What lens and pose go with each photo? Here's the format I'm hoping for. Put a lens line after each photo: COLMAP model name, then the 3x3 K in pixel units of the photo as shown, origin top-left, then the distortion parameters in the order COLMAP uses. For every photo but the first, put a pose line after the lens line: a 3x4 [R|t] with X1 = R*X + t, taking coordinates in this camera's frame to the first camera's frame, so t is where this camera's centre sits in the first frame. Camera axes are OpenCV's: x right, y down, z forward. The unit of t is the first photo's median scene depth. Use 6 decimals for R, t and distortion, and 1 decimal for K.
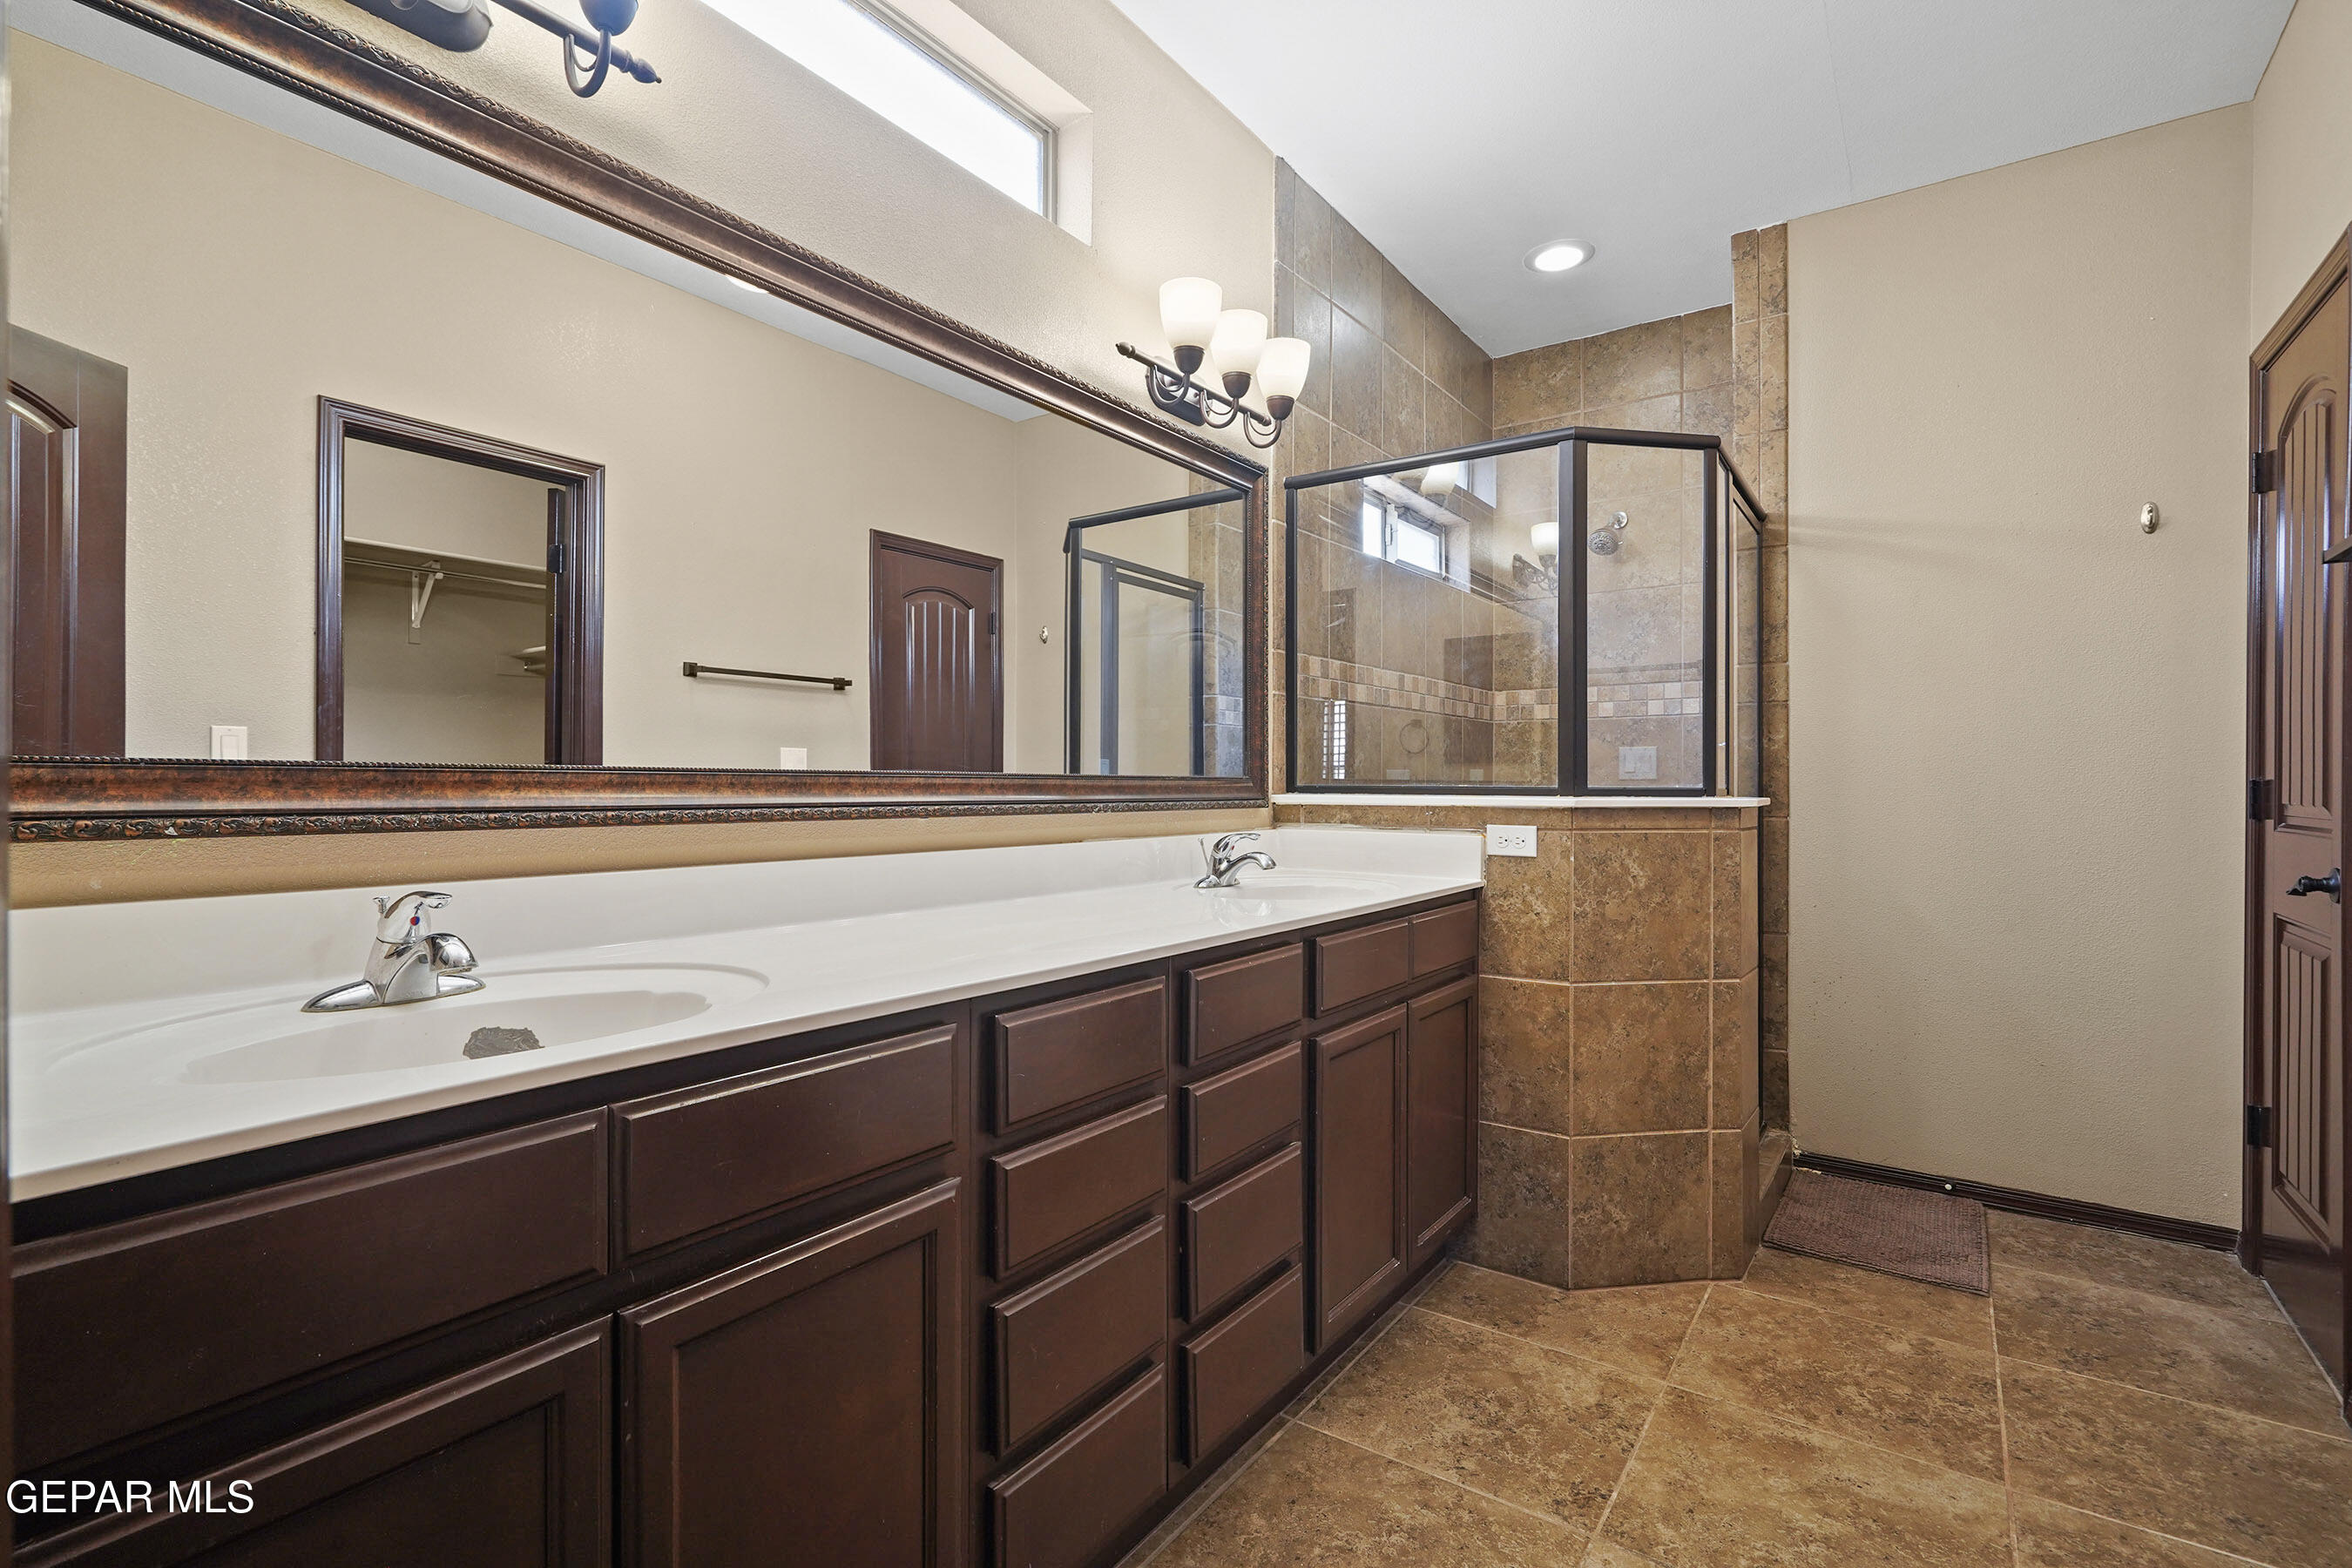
lens RADIAL K [[1086.0, 0, 1175.6], [0, 1086.0, 787.1], [0, 0, 1]] dist [-0.003817, 0.002307]
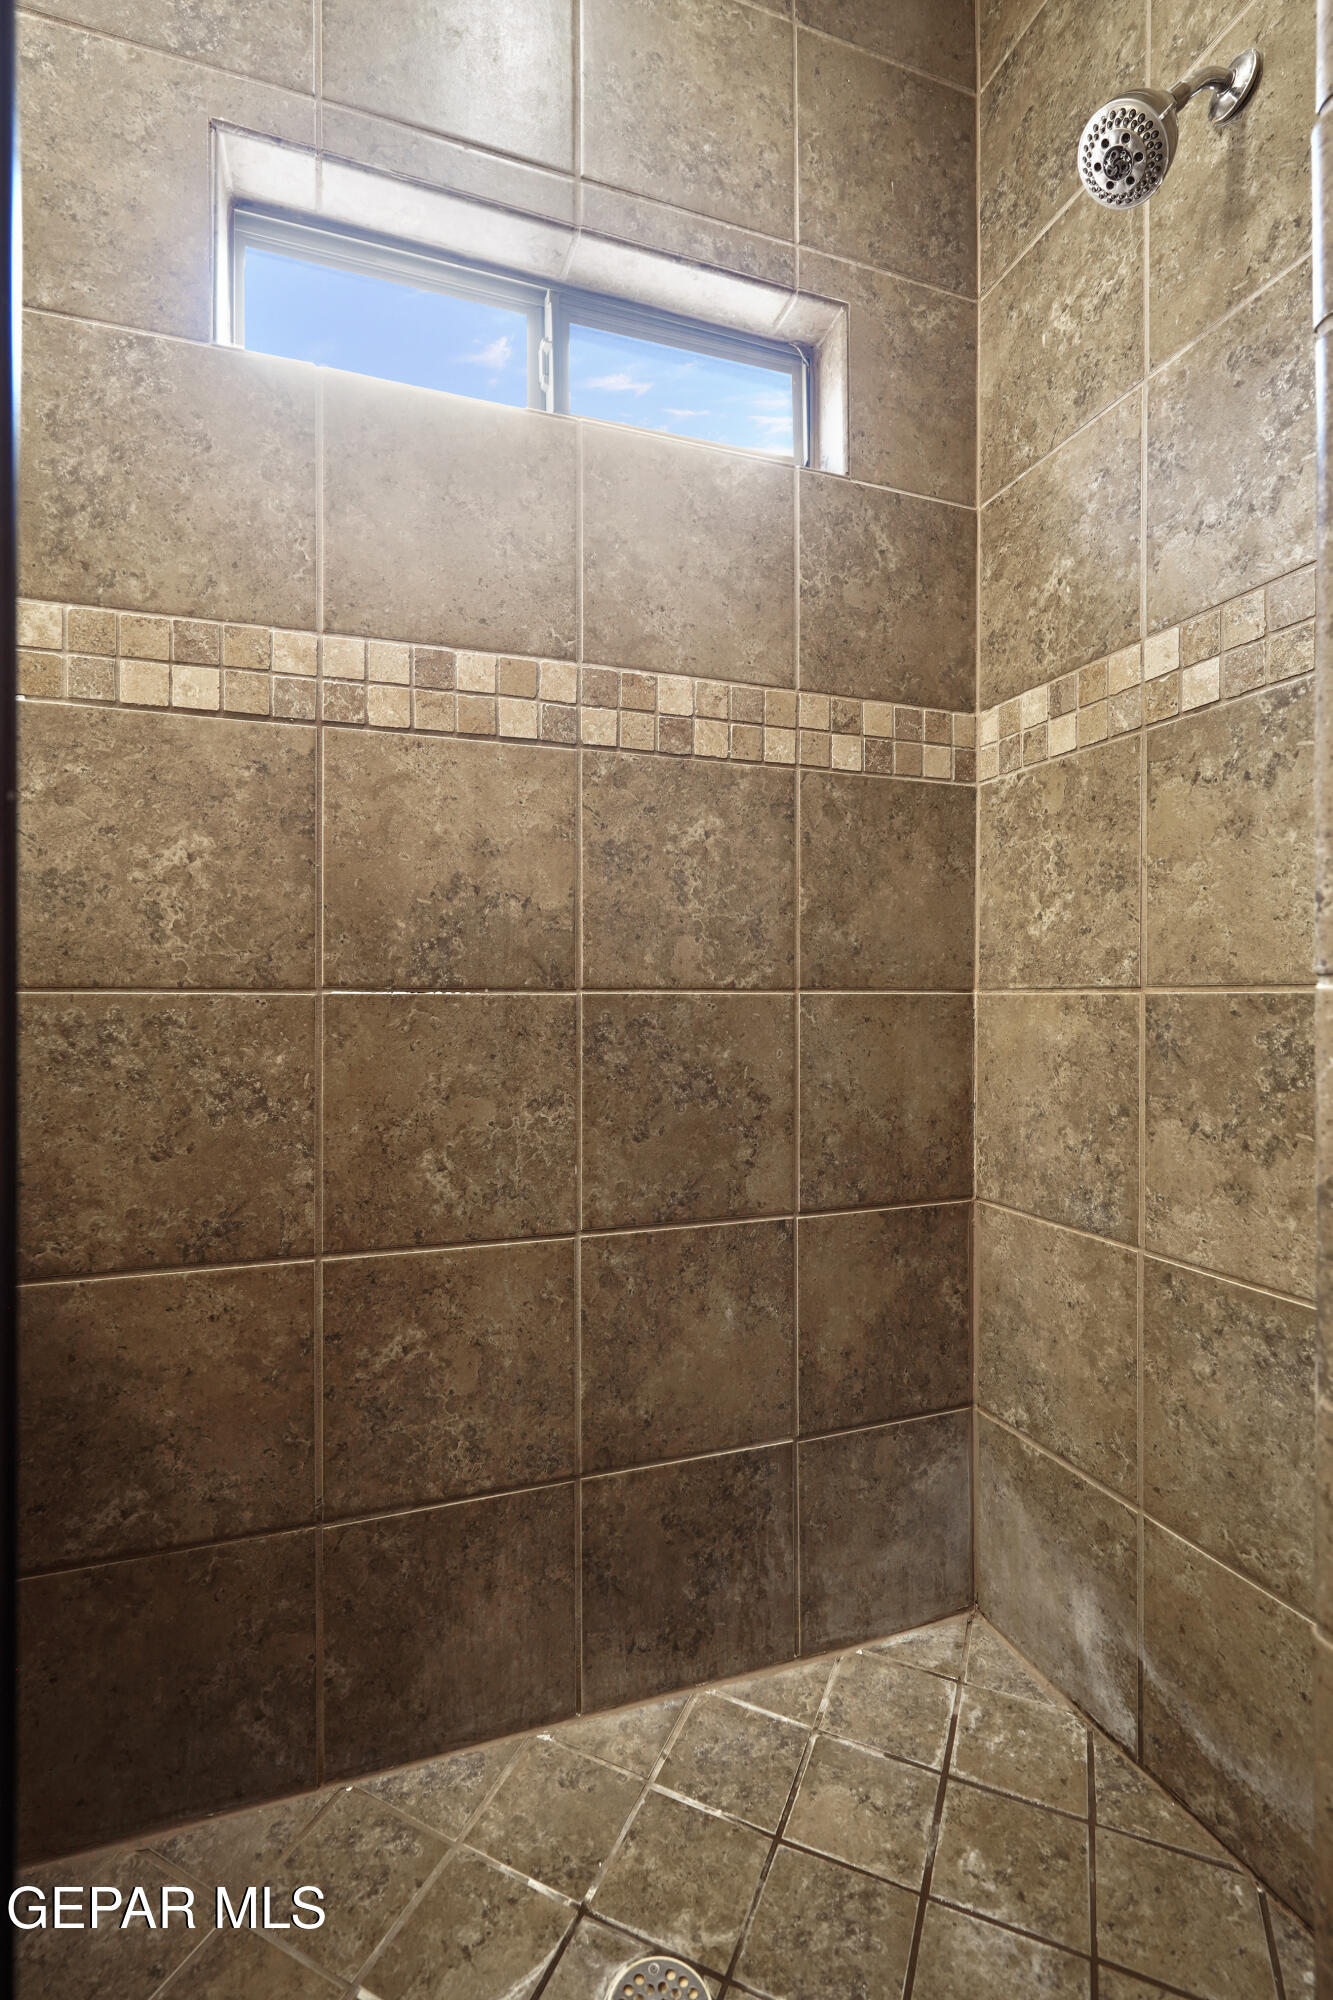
lens RADIAL K [[923.5, 0, 664.1], [0, 923.5, 997.2], [0, 0, 1]] dist [-0.003817, 0.002307]
pose [[0.819793, -0.003135, -0.572651, 0.408384], [0.001410, 0.999993, -0.003457, 0.024685], [0.572658, 0.002026, 0.819792, 0.649355]]
